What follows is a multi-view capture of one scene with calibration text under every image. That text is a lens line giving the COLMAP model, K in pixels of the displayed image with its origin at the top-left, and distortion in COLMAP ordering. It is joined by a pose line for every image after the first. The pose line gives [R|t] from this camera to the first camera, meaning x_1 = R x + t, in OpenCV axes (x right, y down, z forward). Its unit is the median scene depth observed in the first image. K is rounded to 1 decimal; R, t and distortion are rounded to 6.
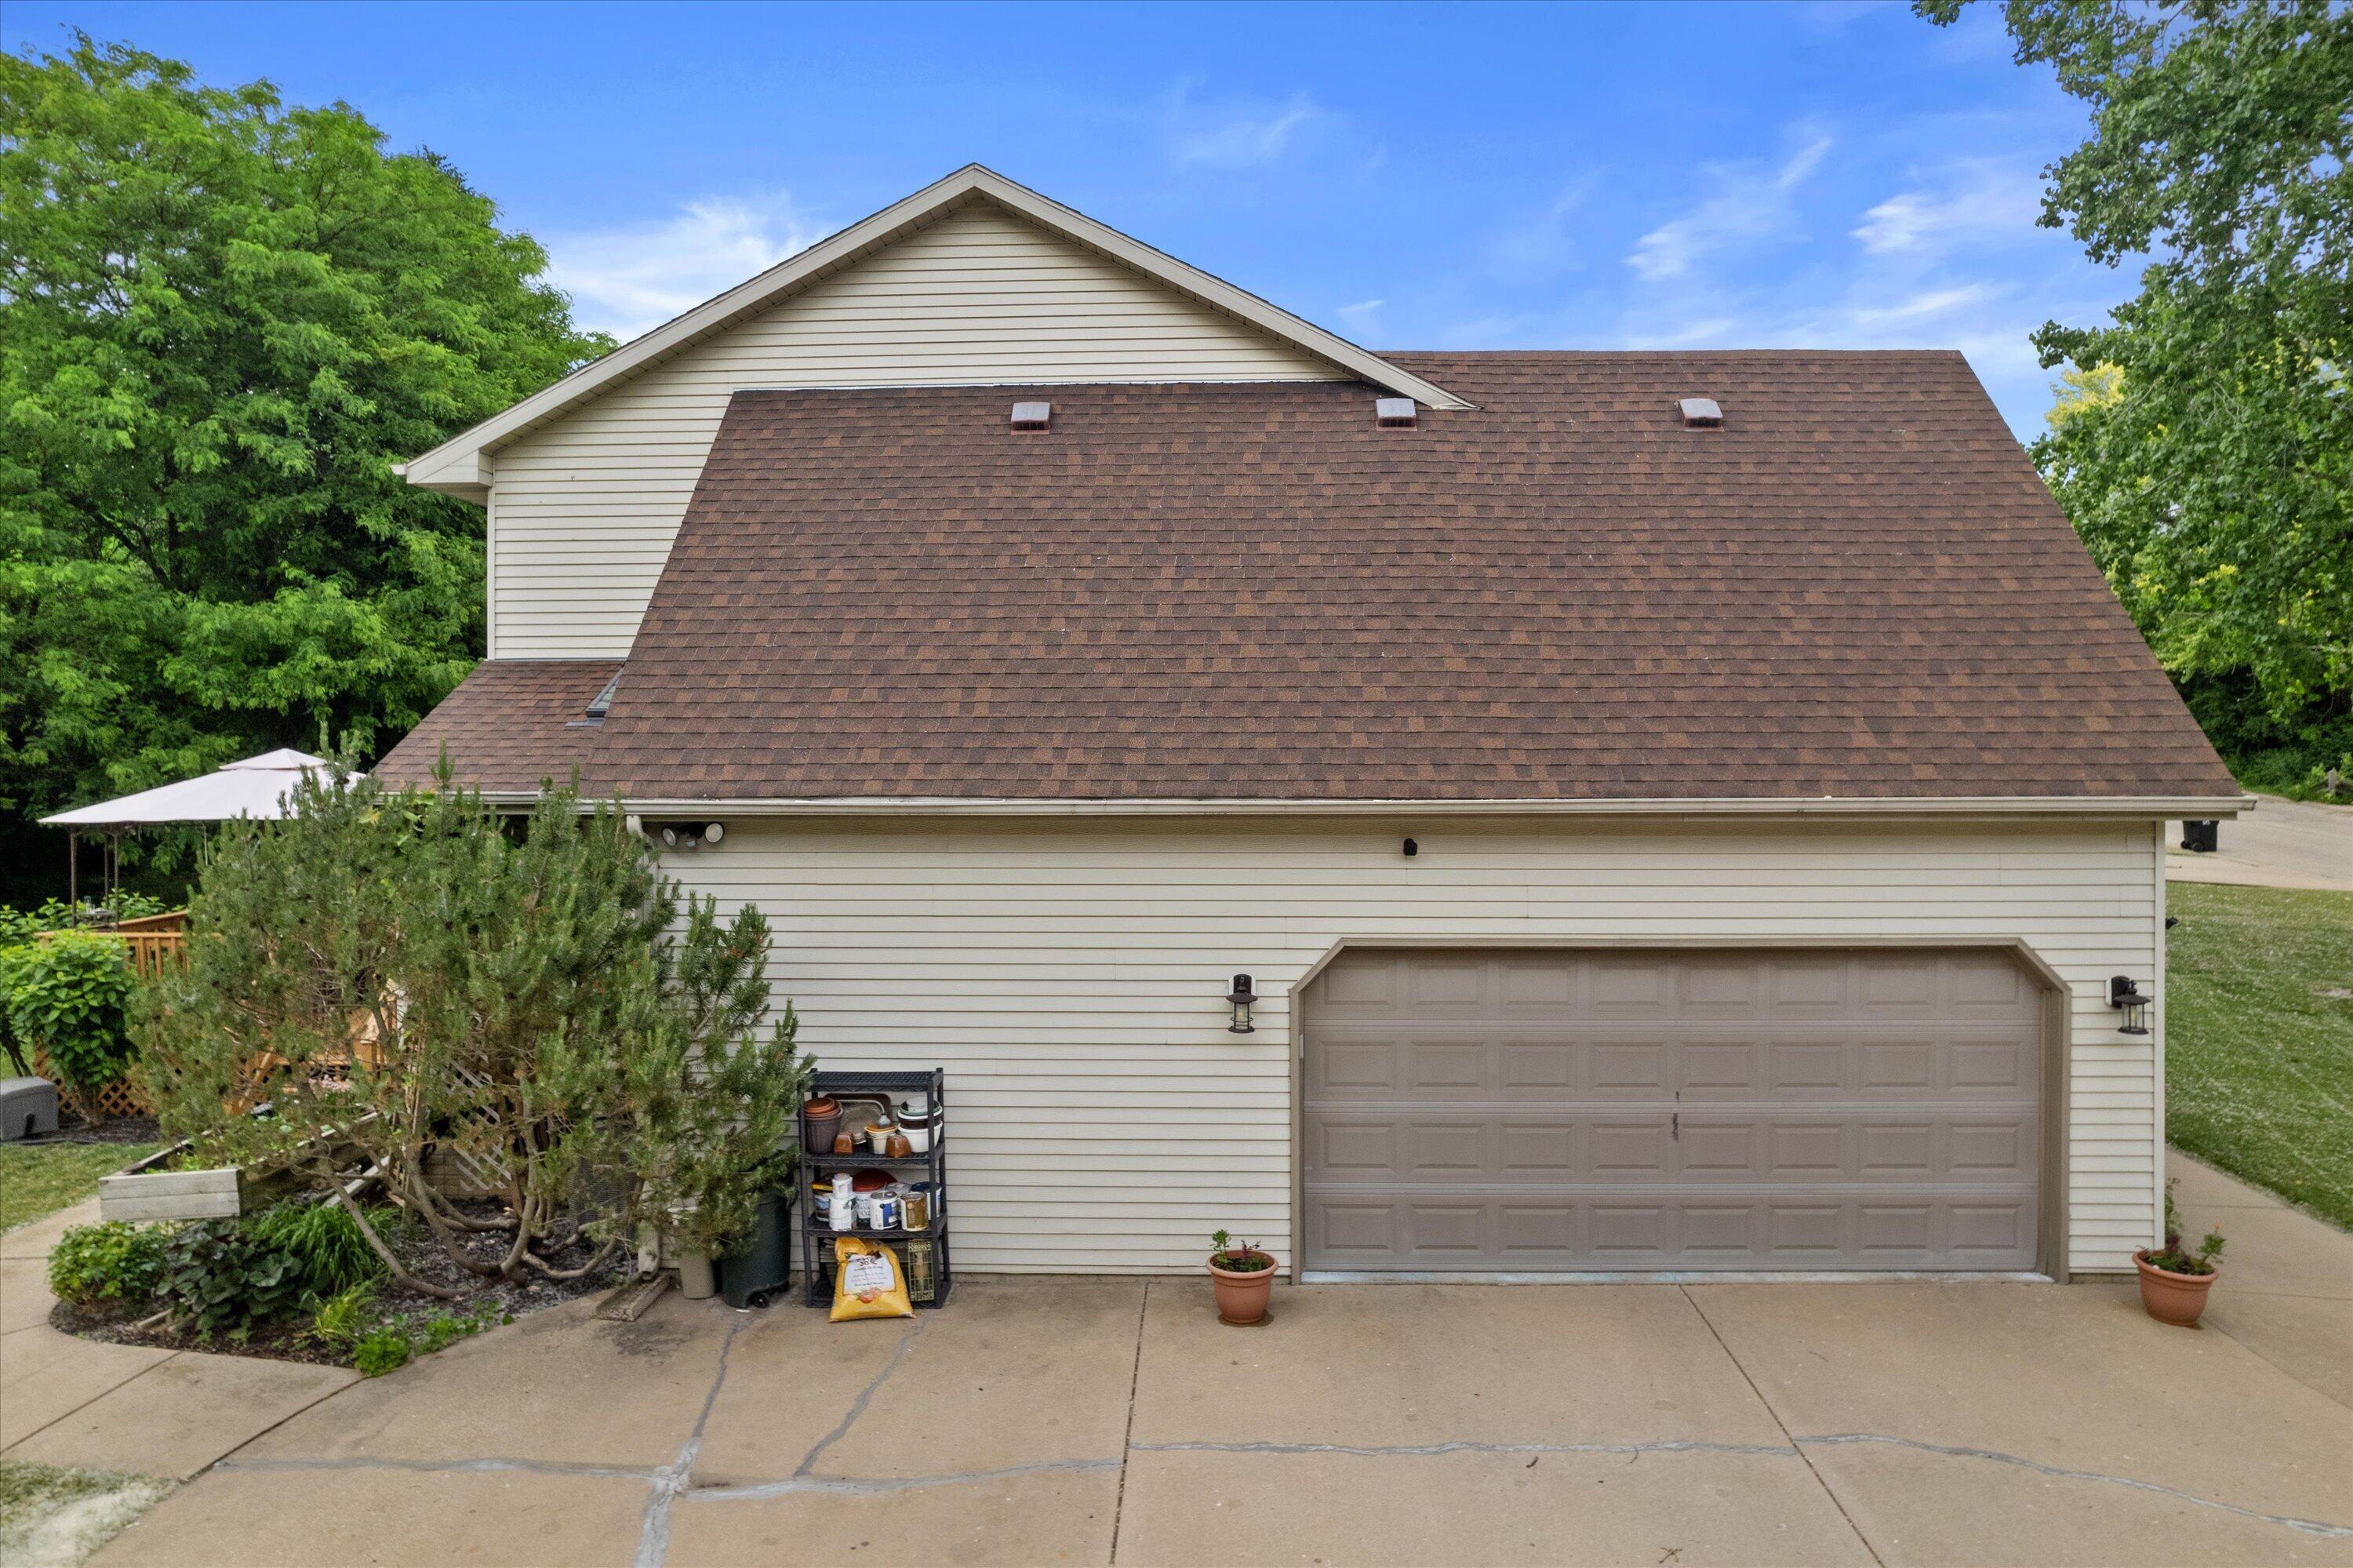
lens RADIAL K [[1521.8, 0, 1176.5], [0, 1521.8, 784.0], [0, 0, 1]] dist [-0.071266, 0.056802]
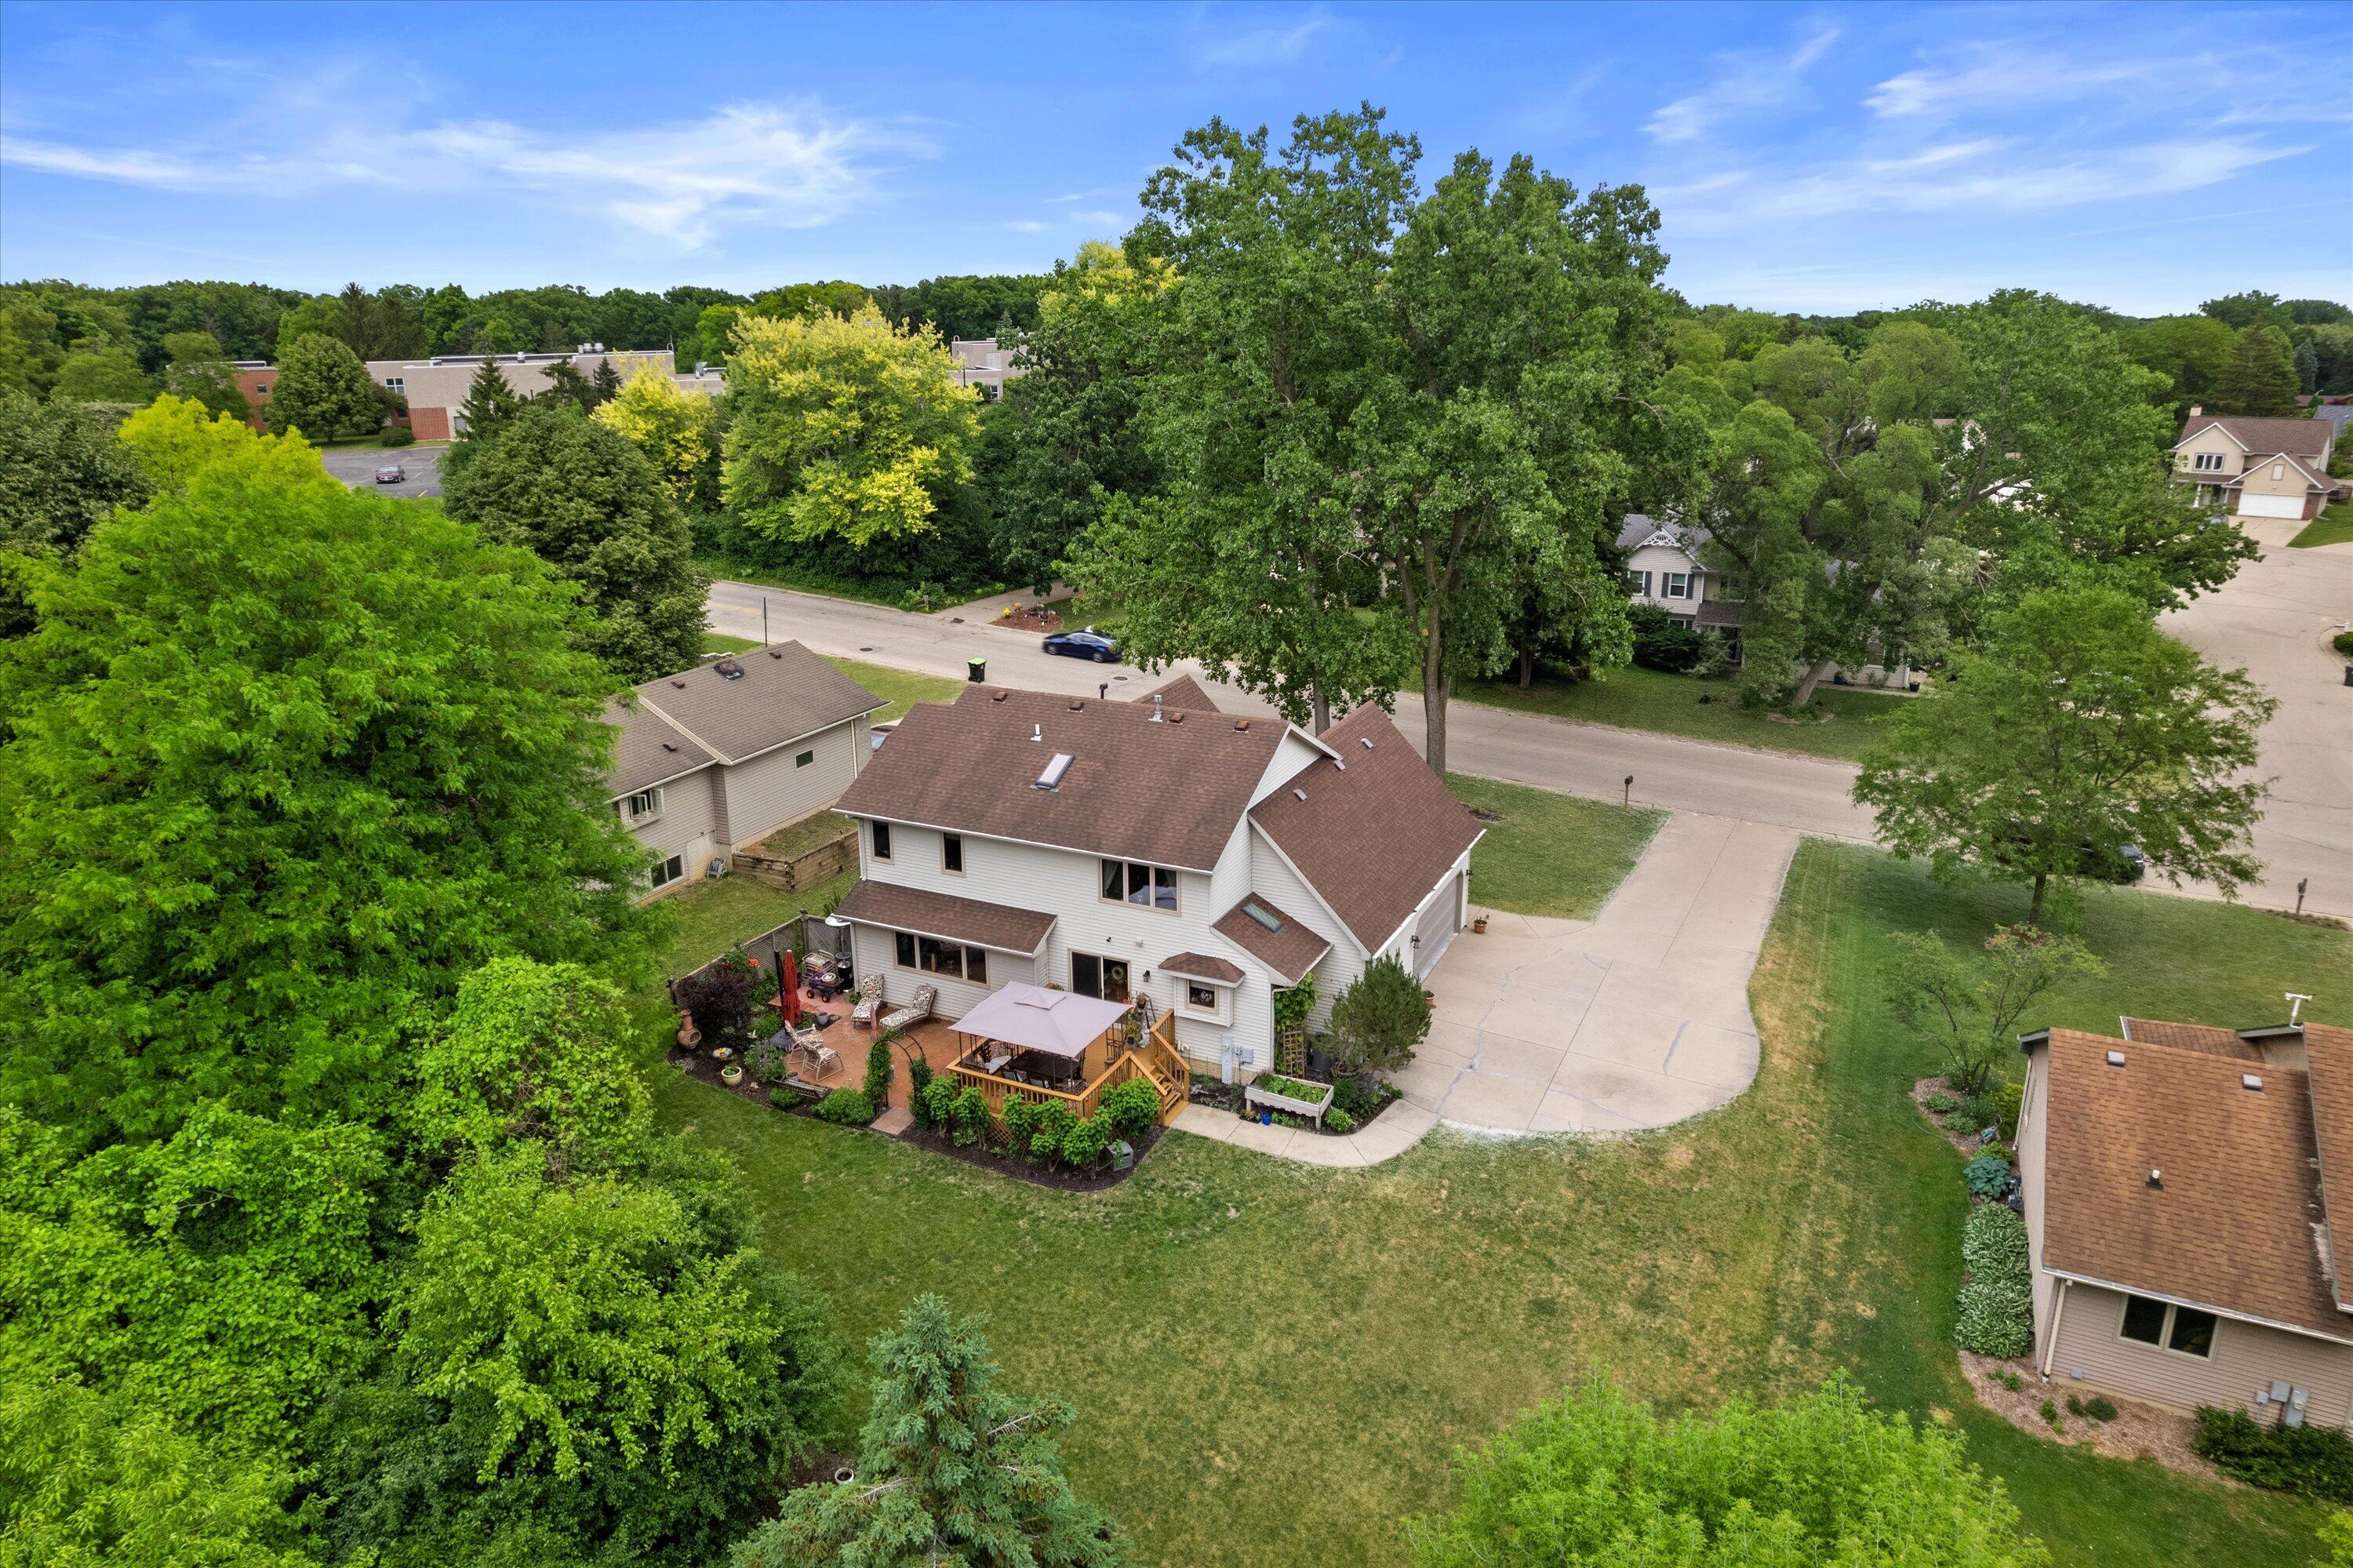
lens RADIAL K [[1521.8, 0, 1176.5], [0, 1521.8, 784.0], [0, 0, 1]] dist [-0.071266, 0.056802]
pose [[0.405171, -0.276223, 0.871515, -3.791944], [0.029825, 0.956752, 0.289372, -1.506675], [-0.913754, -0.091252, 0.395887, -0.036858]]
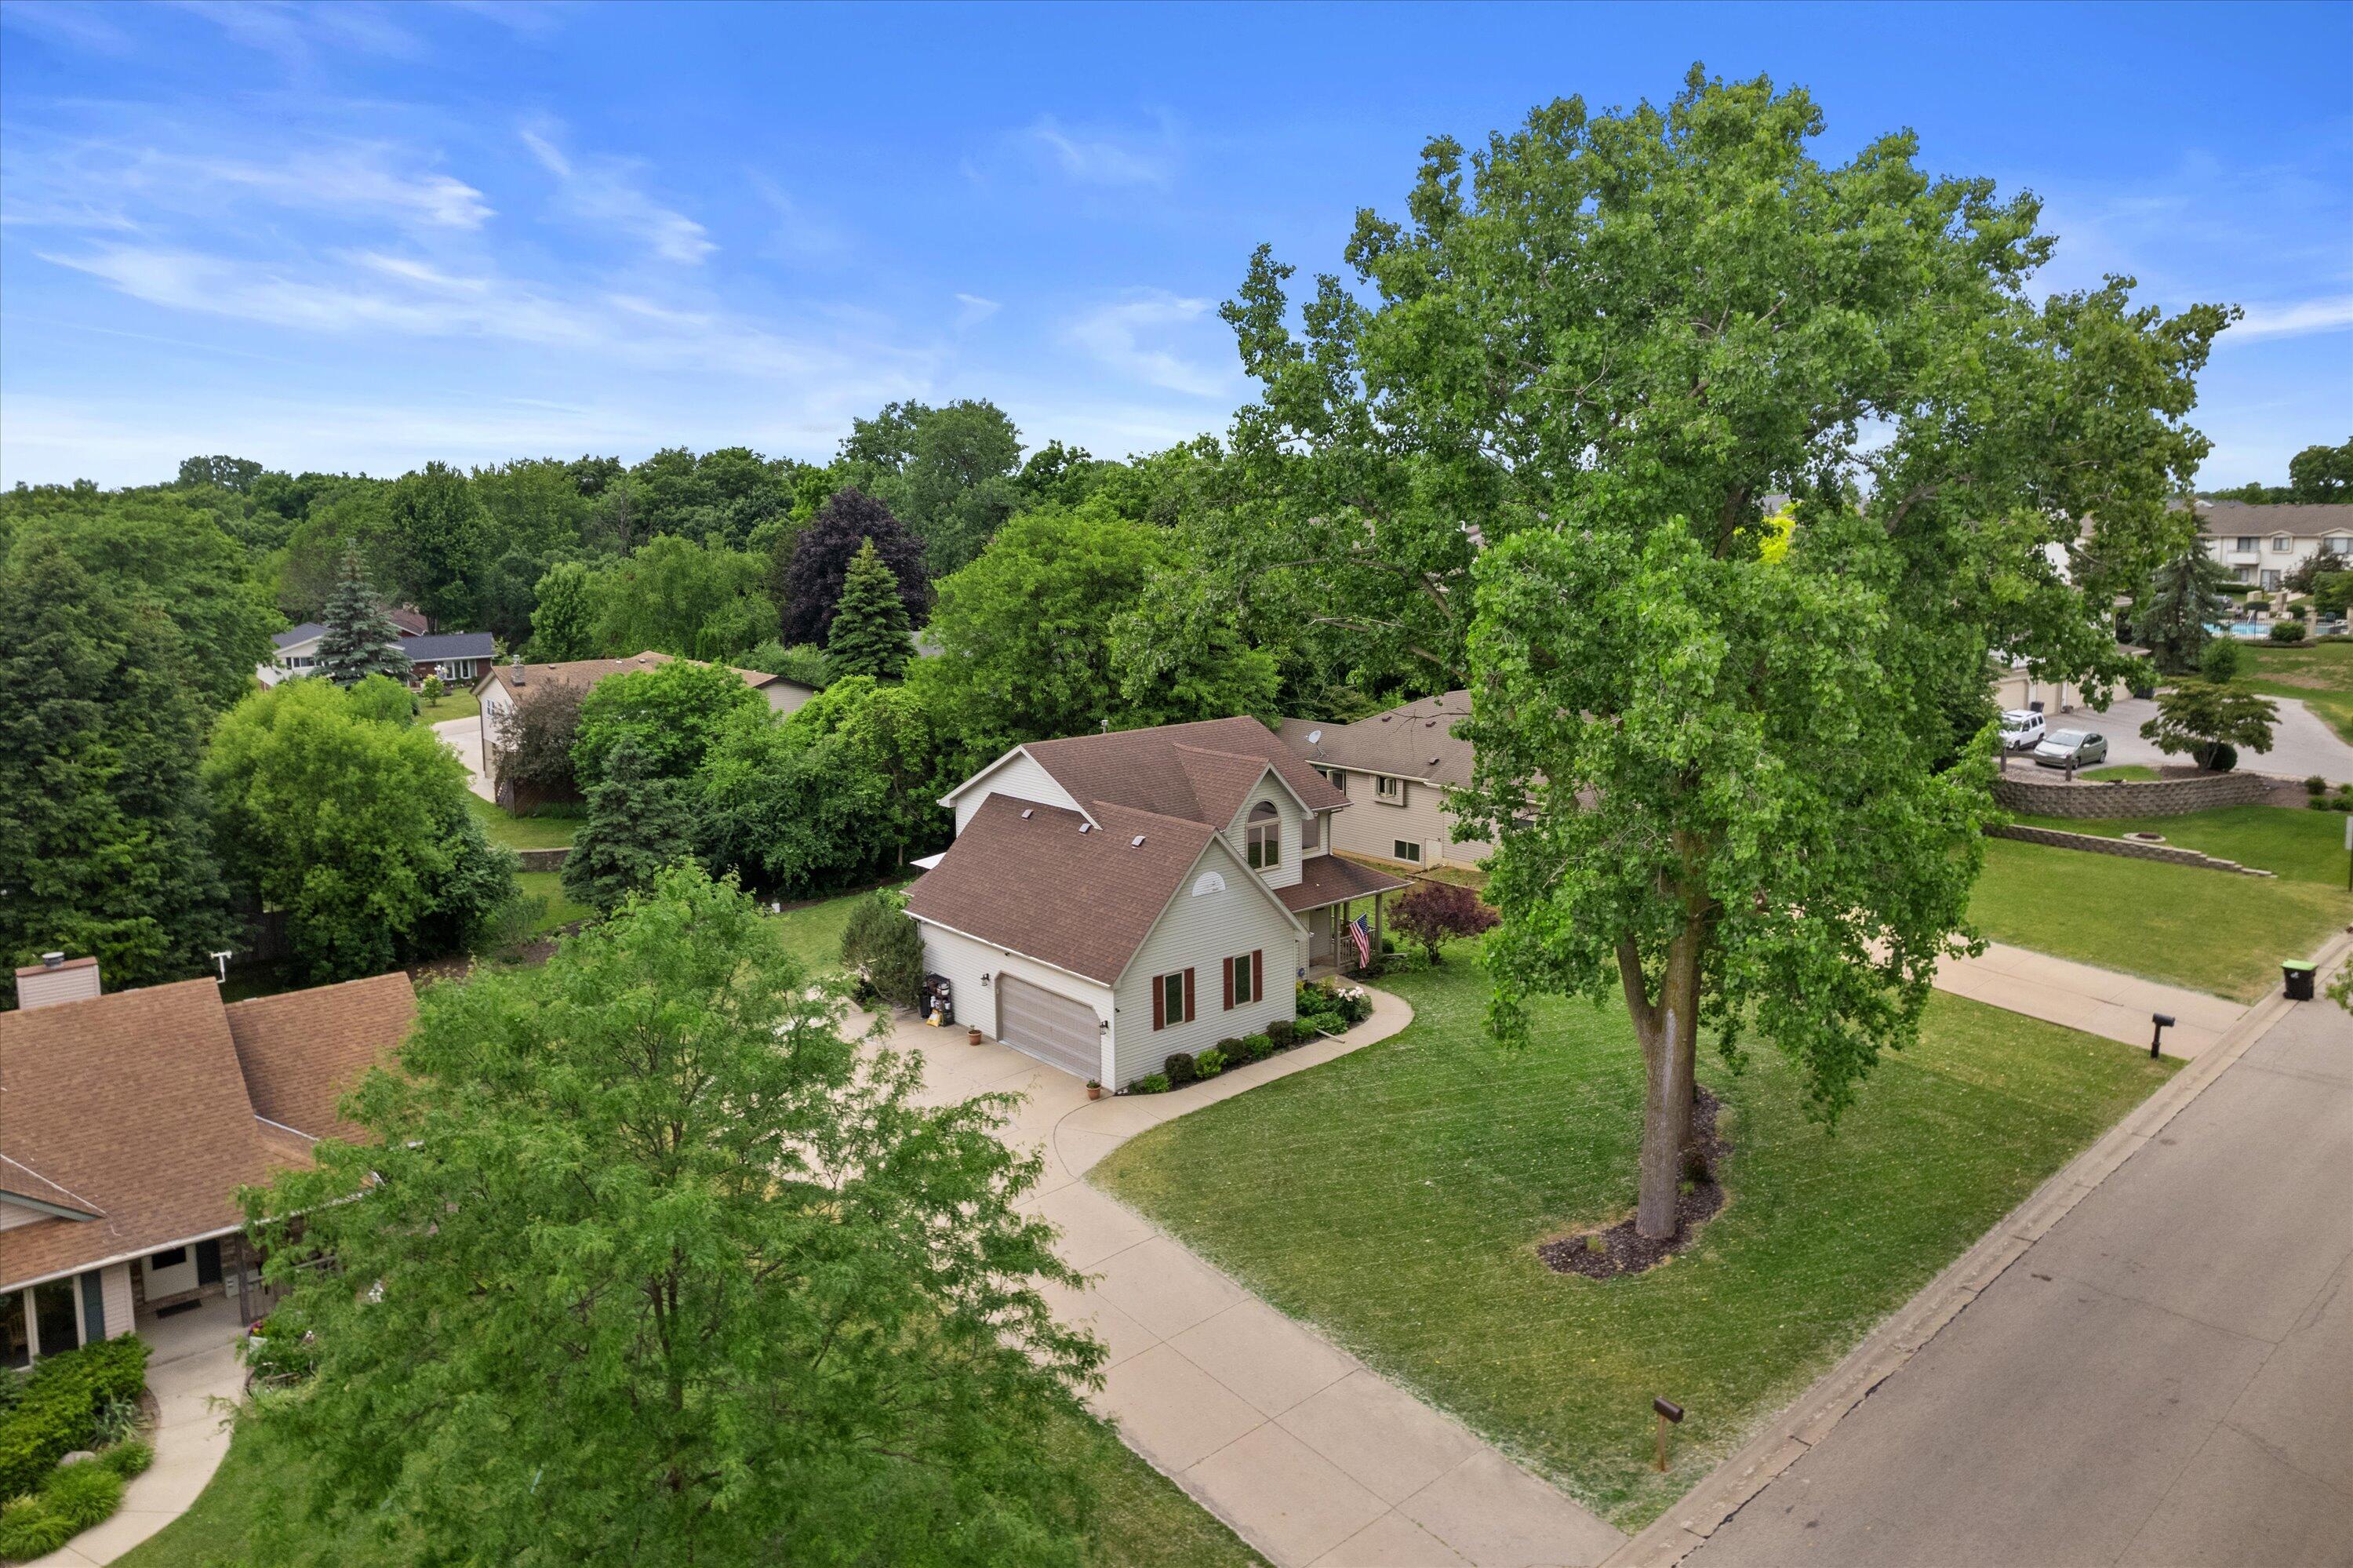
lens RADIAL K [[1526.2, 0, 1165.6], [0, 1526.2, 708.9], [0, 0, 1]] dist [-0.043556, 0.000234]
pose [[0.670934, 0.089041, -0.736151, 3.769250], [-0.012438, 0.993976, 0.108890, -1.191989], [0.741413, -0.063901, 0.668000, -1.656646]]
